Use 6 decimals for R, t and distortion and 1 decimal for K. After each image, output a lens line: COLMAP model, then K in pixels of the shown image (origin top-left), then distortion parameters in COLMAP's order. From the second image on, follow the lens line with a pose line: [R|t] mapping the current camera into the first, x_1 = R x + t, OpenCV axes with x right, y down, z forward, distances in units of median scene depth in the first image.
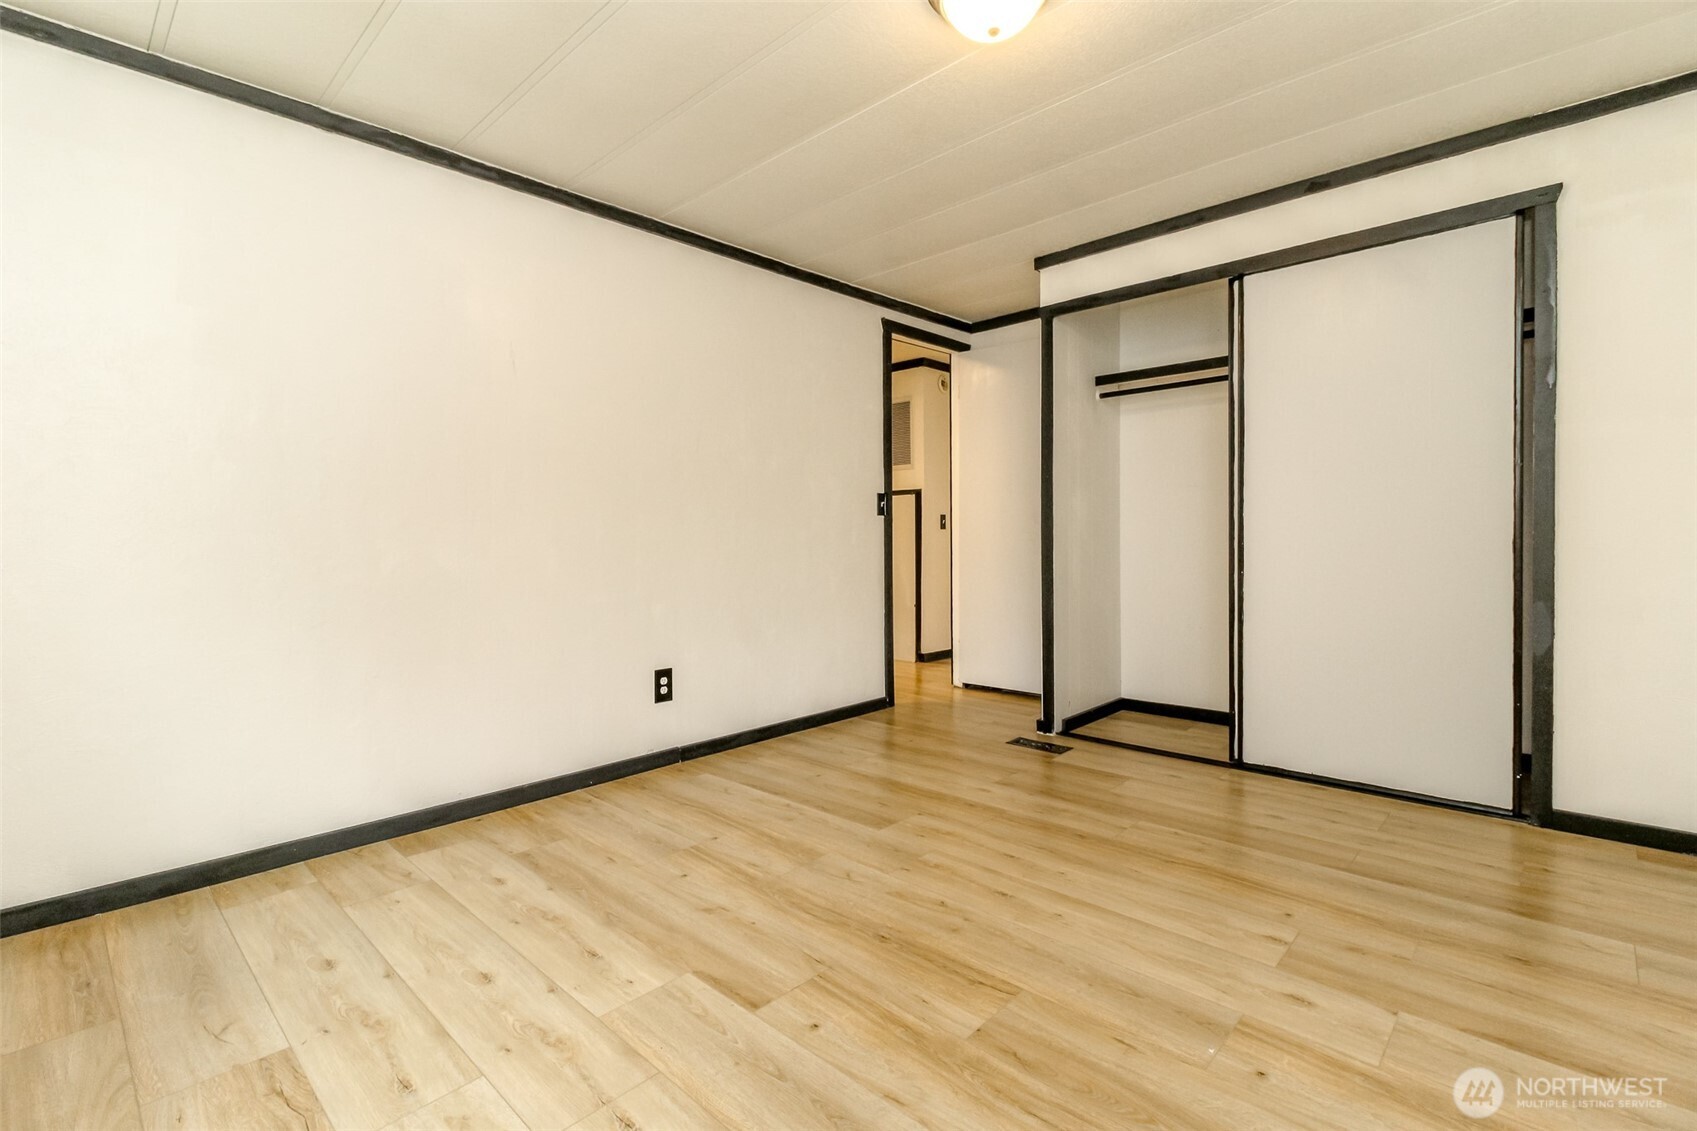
lens RADIAL K [[770.8, 0, 847.7], [0, 770.8, 562.1], [0, 0, 1]] dist [0.006749, -0.008234]
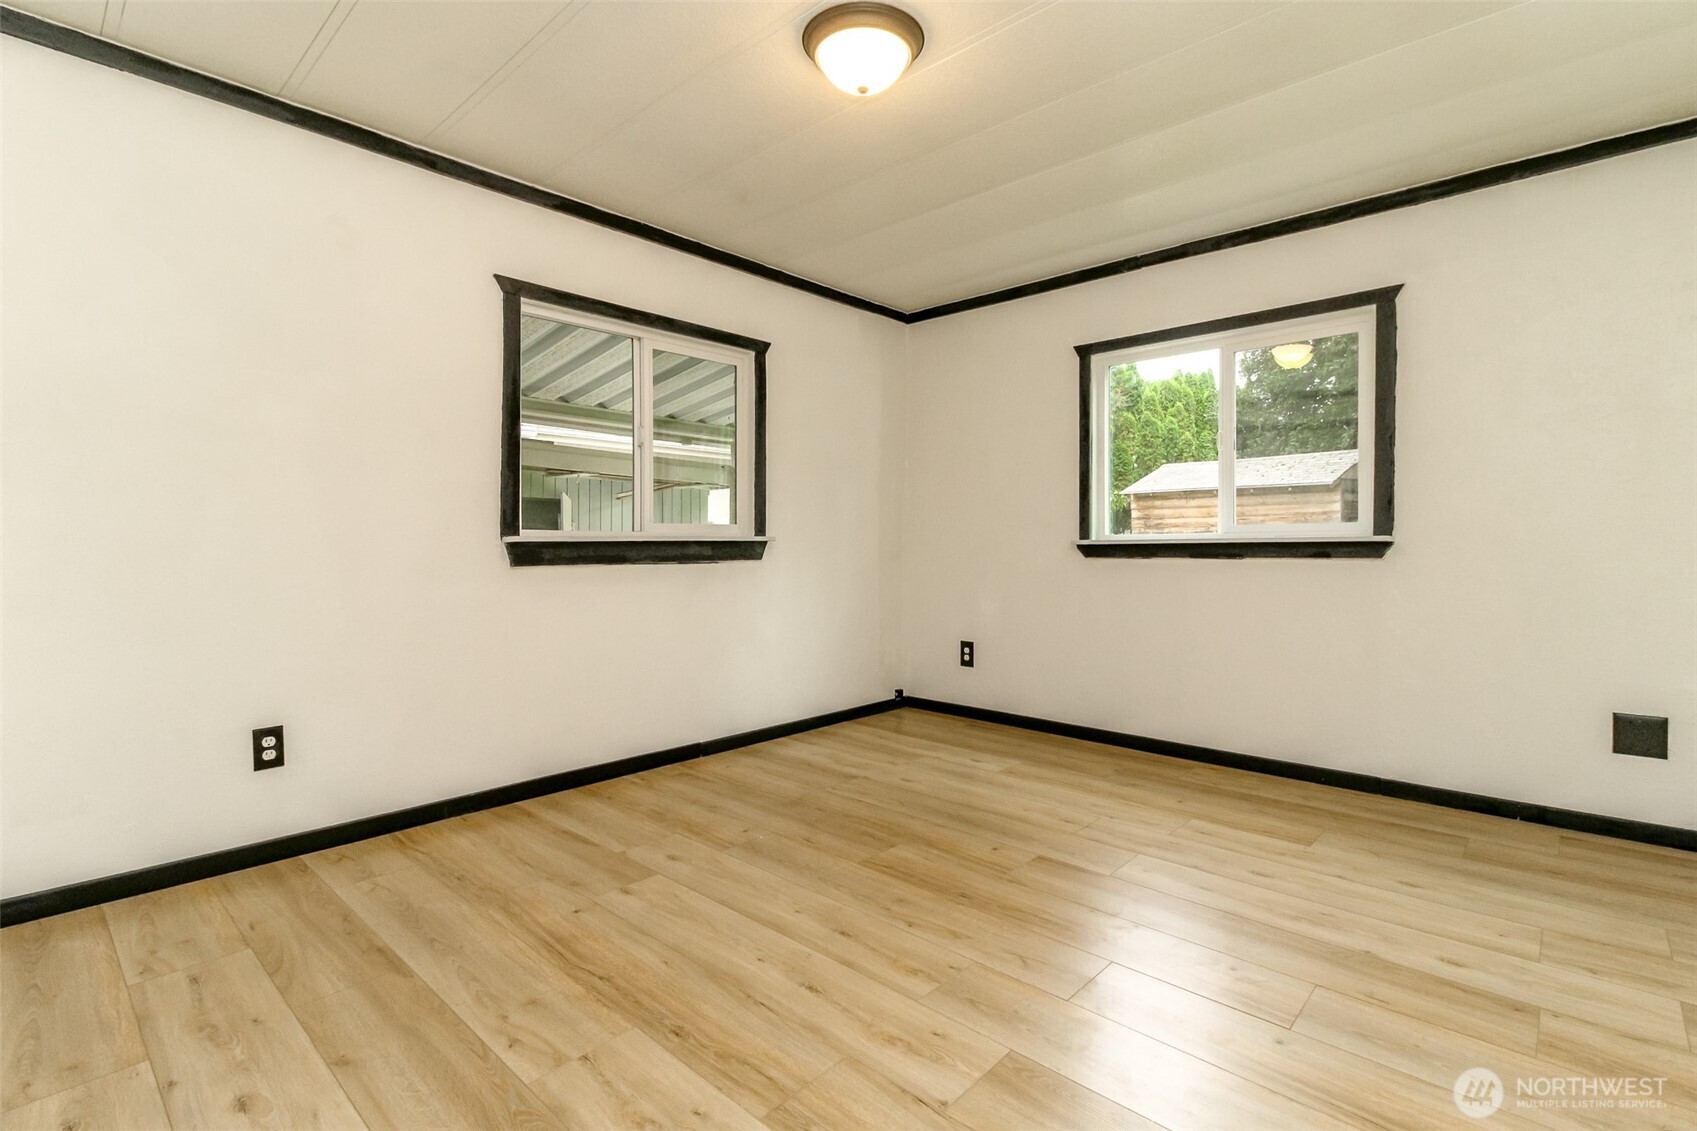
lens RADIAL K [[770.8, 0, 847.2], [0, 770.8, 555.8], [0, 0, 1]] dist [0.006749, -0.008234]
pose [[-0.999925, 0.009567, -0.007697, 0.164860], [0.009076, 0.998063, 0.061550, -0.061356], [0.008271, 0.061476, -0.998074, 1.561949]]
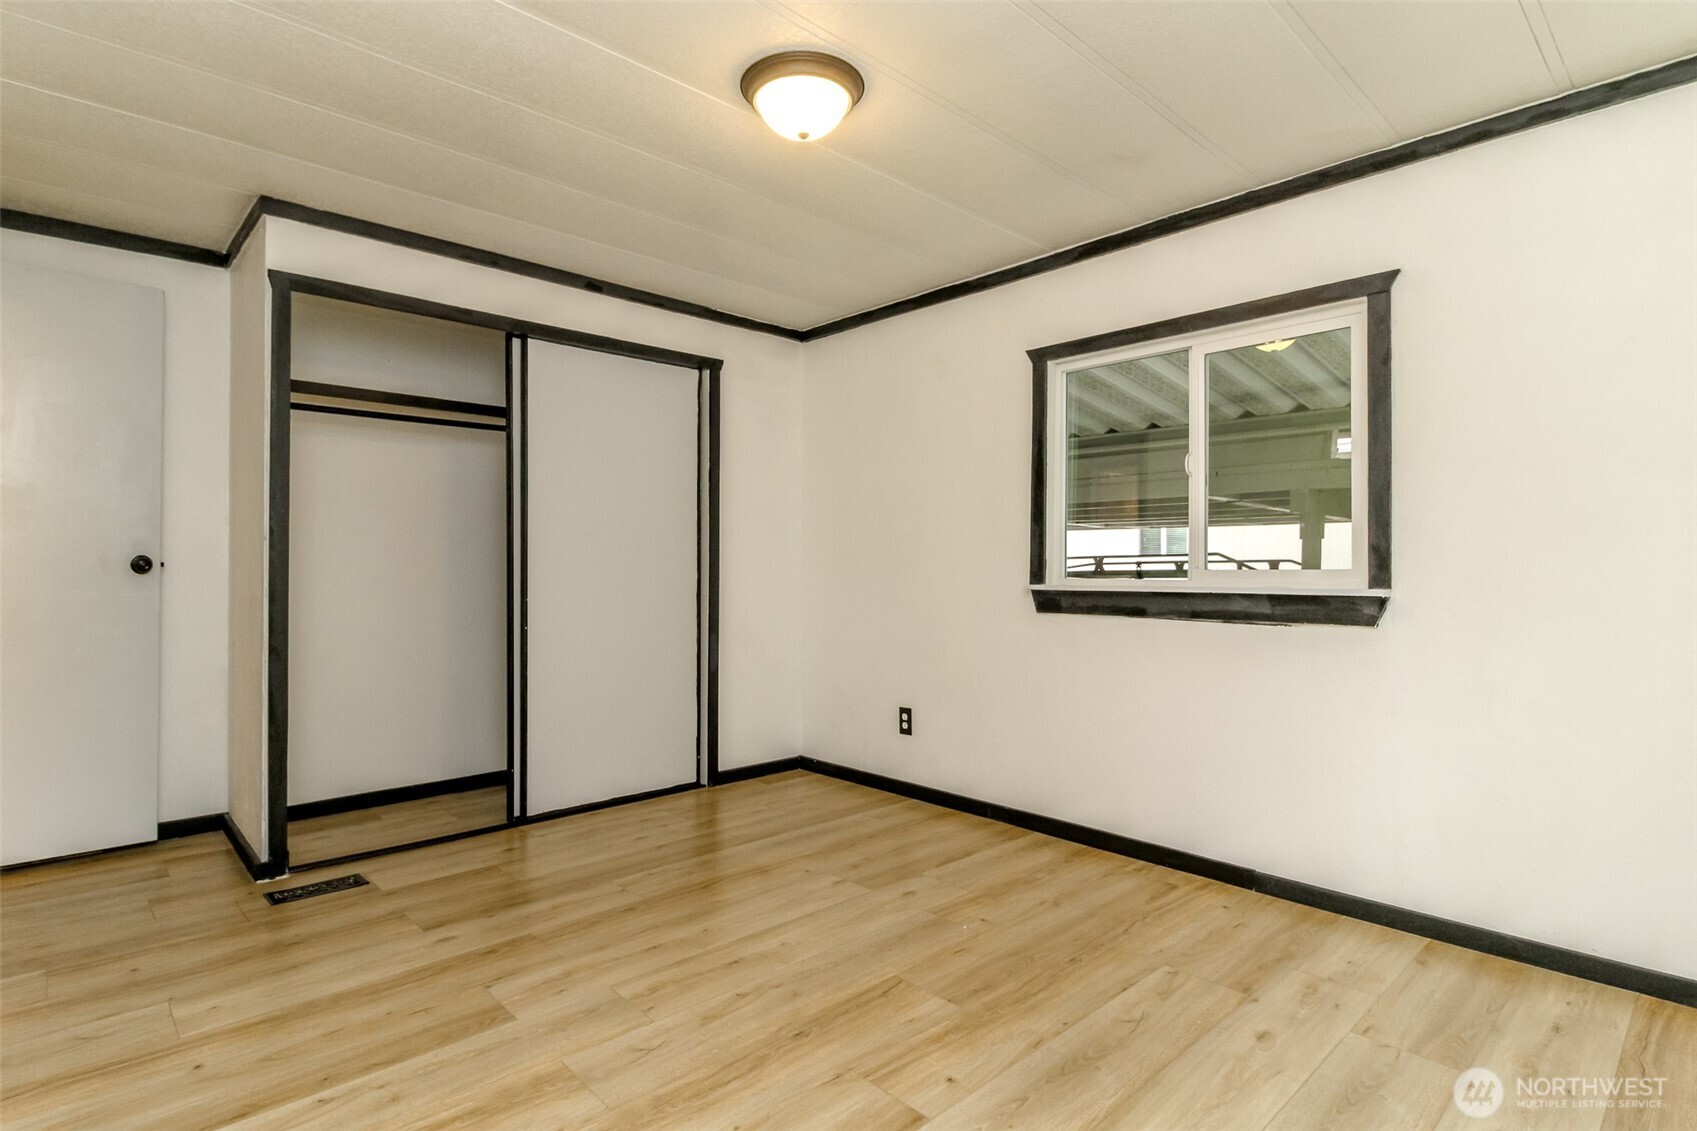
lens RADIAL K [[862.5, 0, 860.1], [0, 862.5, 559.2], [0, 0, 1]] dist [0.000025, -0.003533]
pose [[0.040371, 0.020364, 0.998977, -0.741706], [0.034342, 0.999173, -0.021756, -0.042955], [-0.998594, 0.035185, 0.039639, 0.645235]]
